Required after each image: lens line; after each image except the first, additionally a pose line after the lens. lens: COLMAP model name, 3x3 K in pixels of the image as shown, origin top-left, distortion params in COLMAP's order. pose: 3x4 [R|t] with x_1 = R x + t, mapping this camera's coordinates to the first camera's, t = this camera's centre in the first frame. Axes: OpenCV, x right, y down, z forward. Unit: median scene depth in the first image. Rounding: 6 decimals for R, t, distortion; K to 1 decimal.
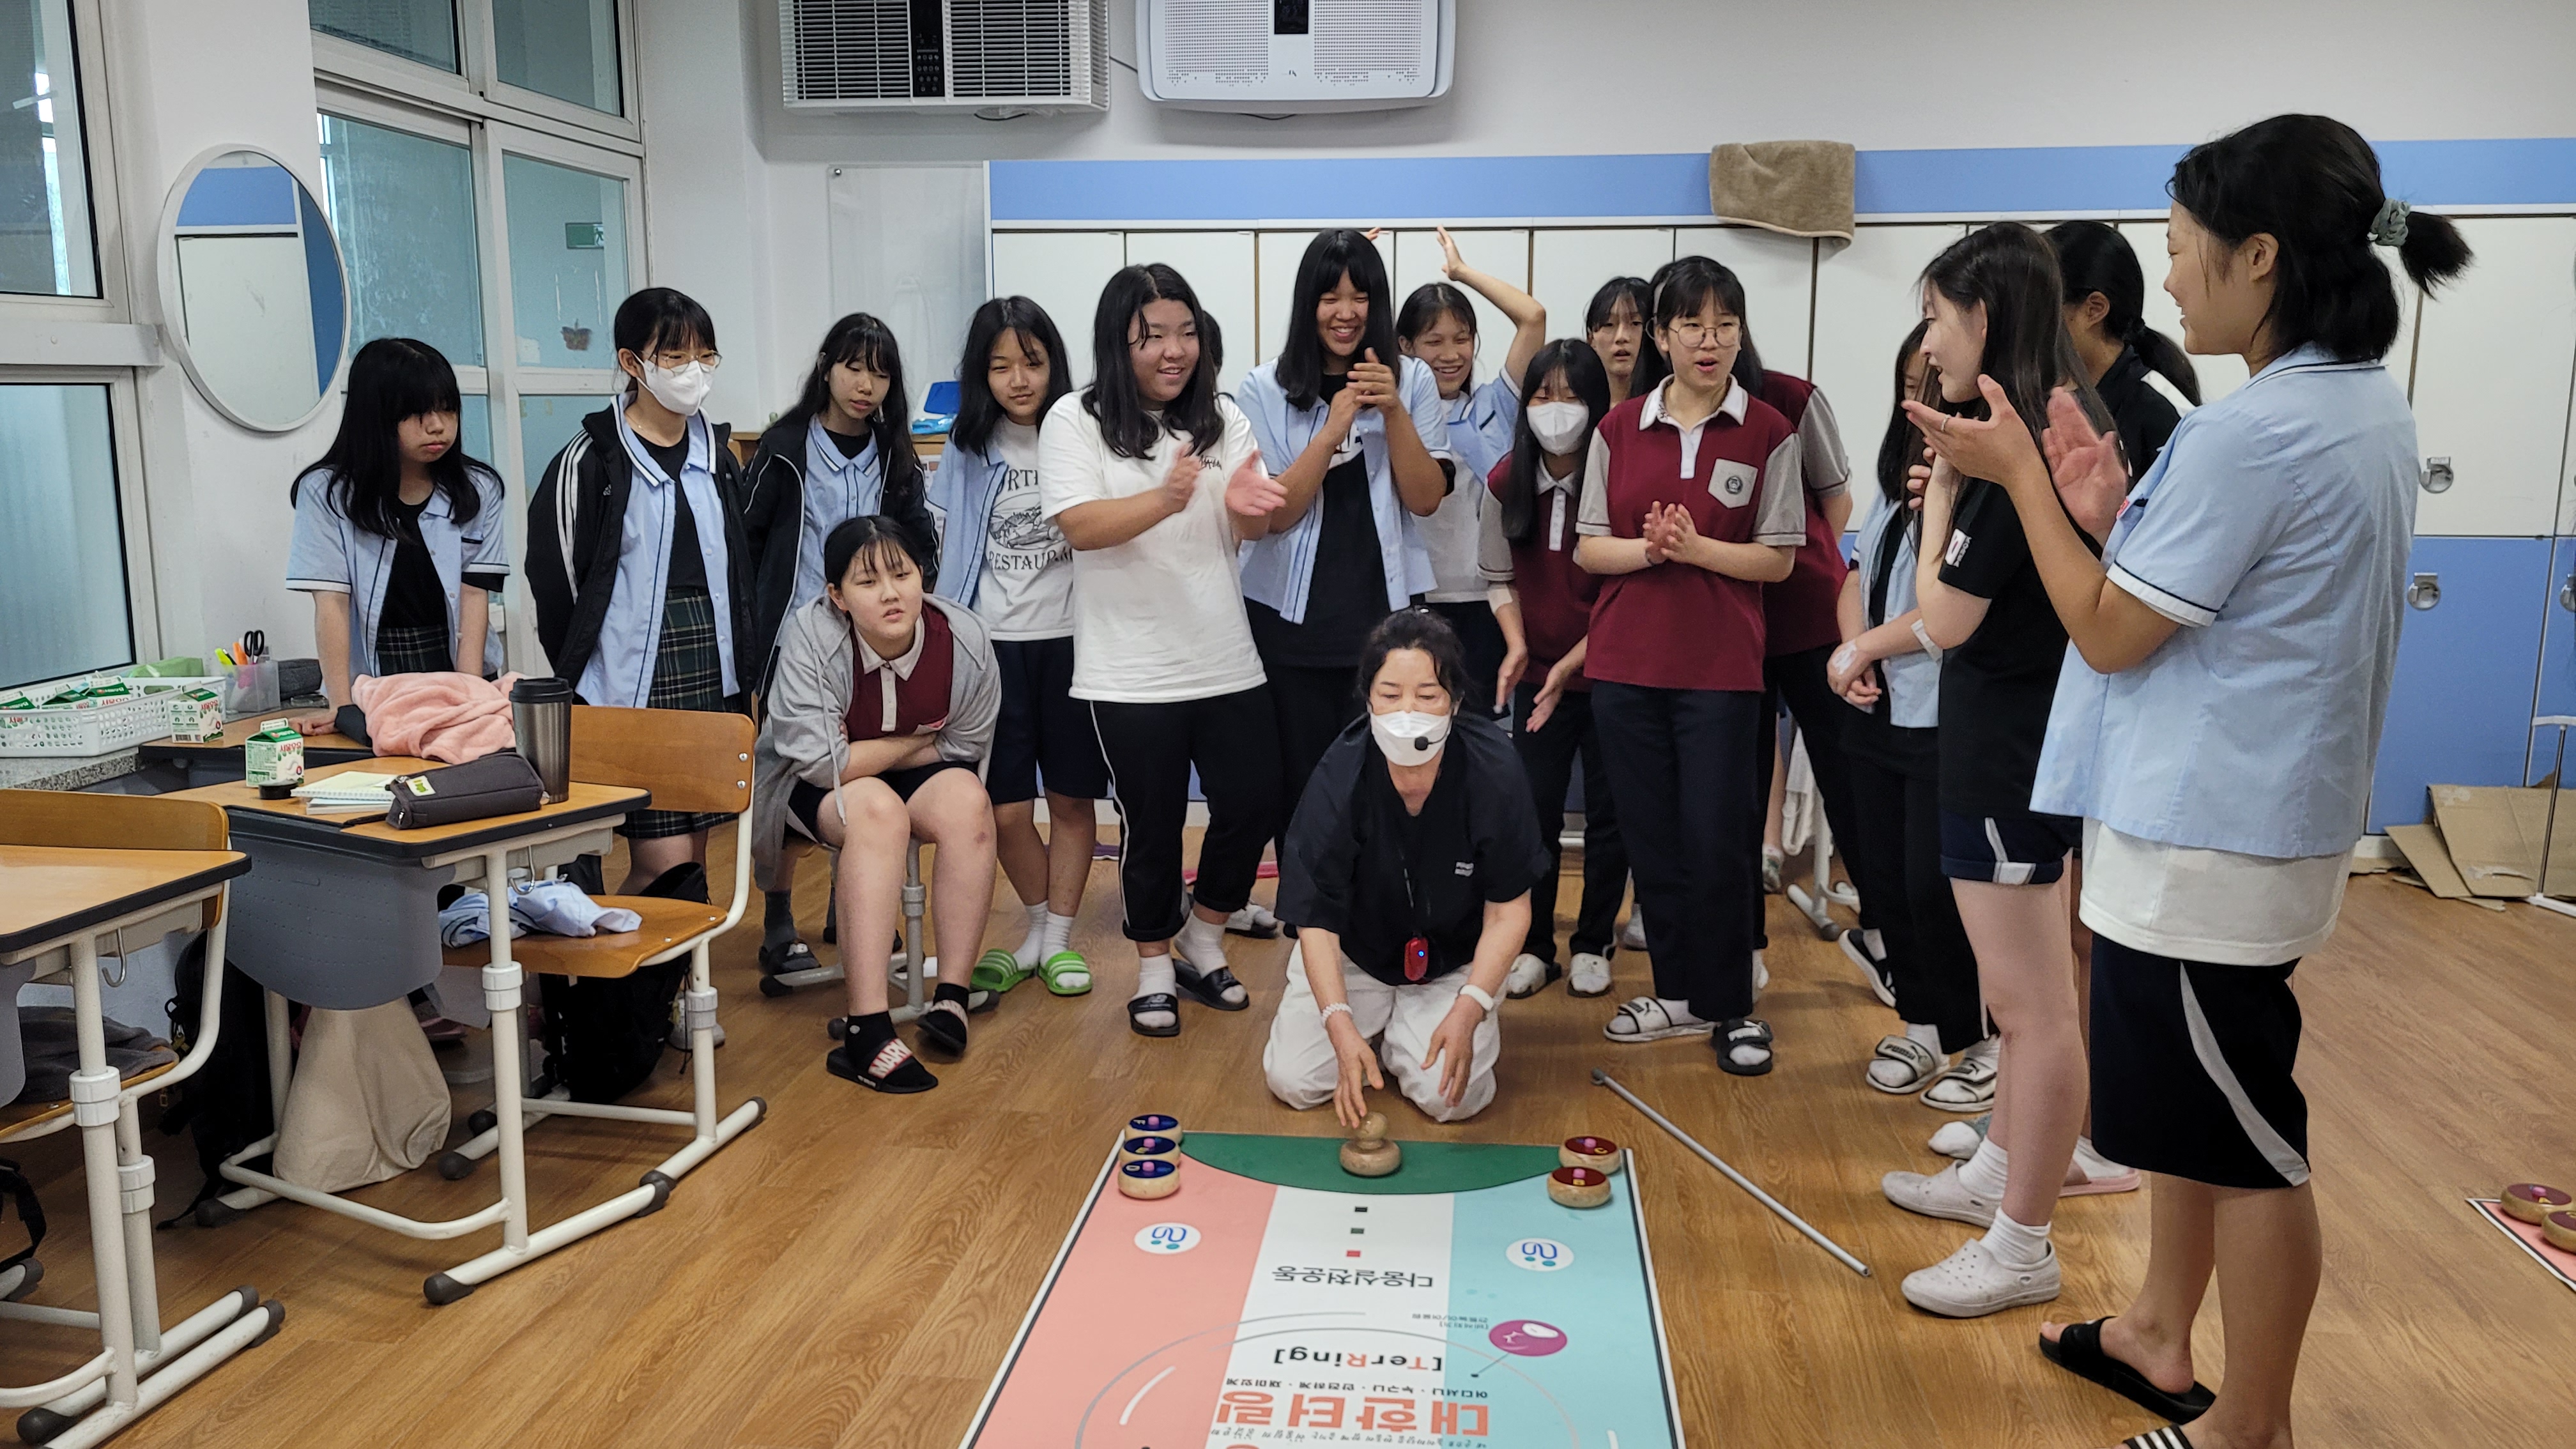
lens RADIAL K [[1854.1, 0, 1288.0], [0, 1854.1, 724.5], [0, 0, 1]] dist [0.038867, -0.040168]
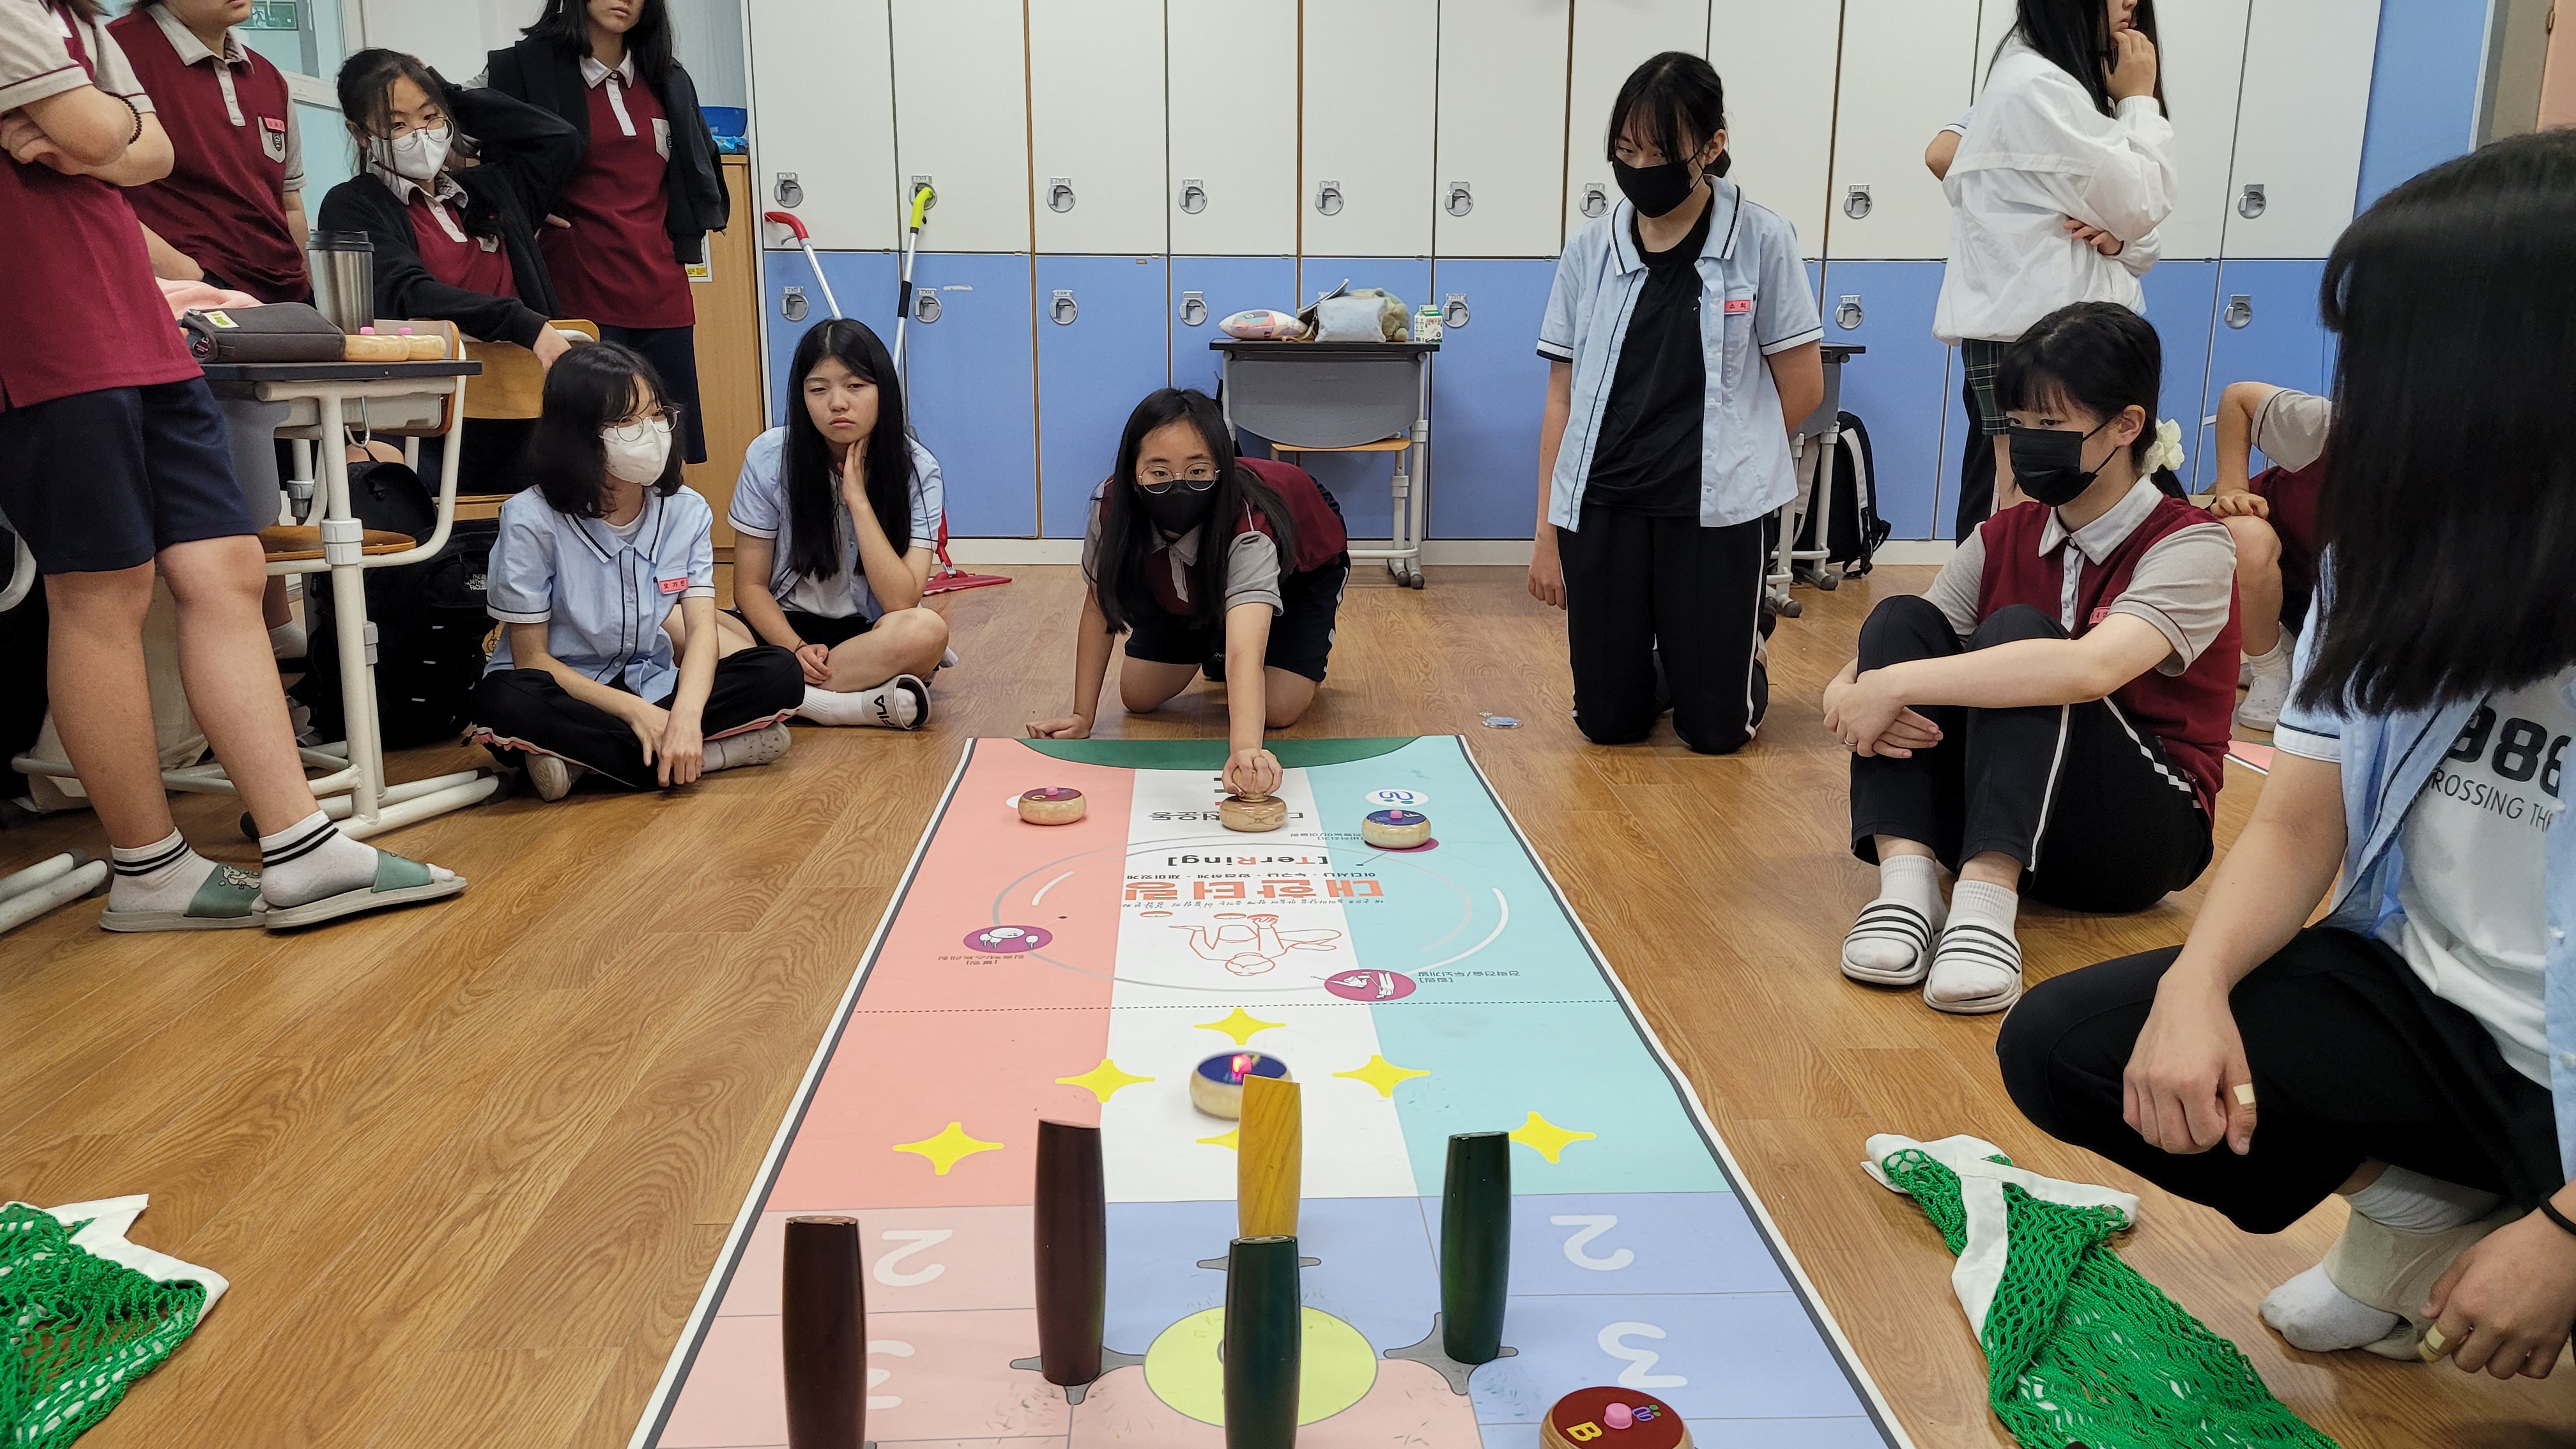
lens RADIAL K [[1854.1, 0, 1288.0], [0, 1854.1, 724.5], [0, 0, 1]] dist [0.038867, -0.040168]
pose [[0.986916, -0.028269, 0.158740, -0.100171], [0.019609, 0.998246, 0.055855, 0.199090], [-0.160041, -0.052011, 0.985739, -0.029736]]
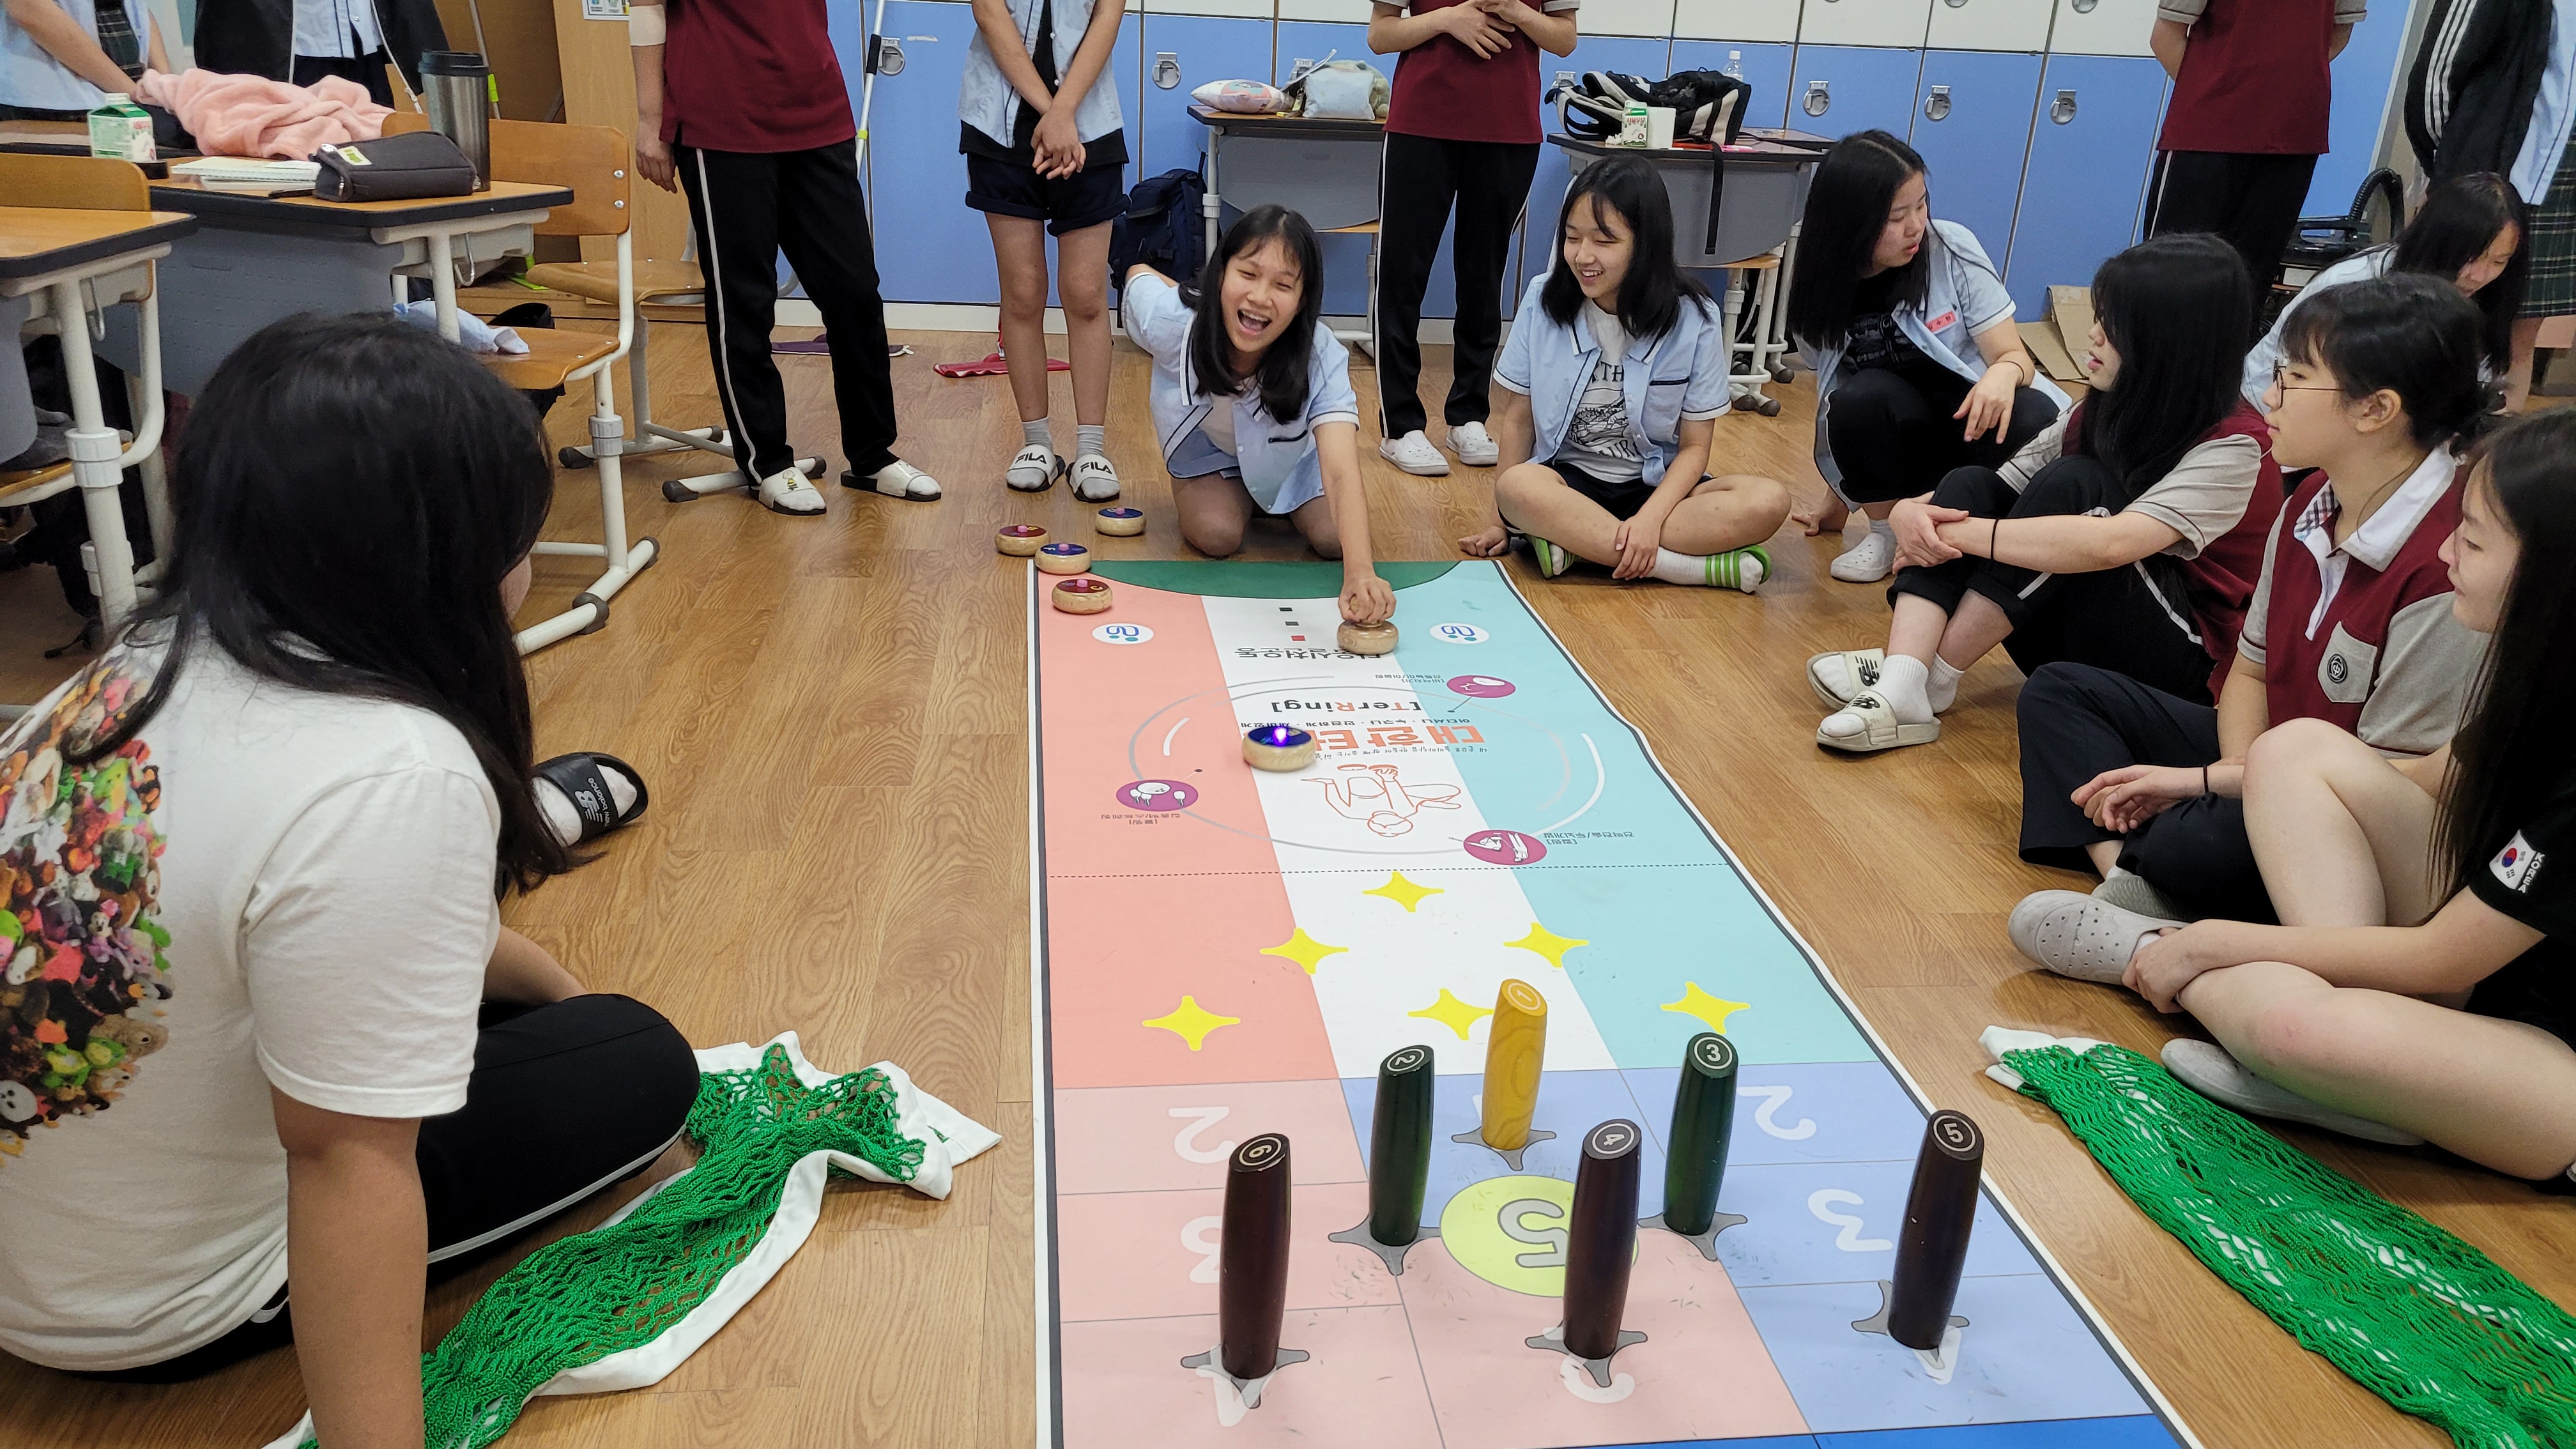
lens RADIAL K [[1854.1, 0, 1288.0], [0, 1854.1, 724.5], [0, 0, 1]] dist [0.038867, -0.040168]
pose [[0.970670, -0.044876, 0.236192, -0.250951], [-0.006433, 0.977225, 0.212109, 0.111082], [-0.240331, -0.207407, 0.948274, -0.051144]]
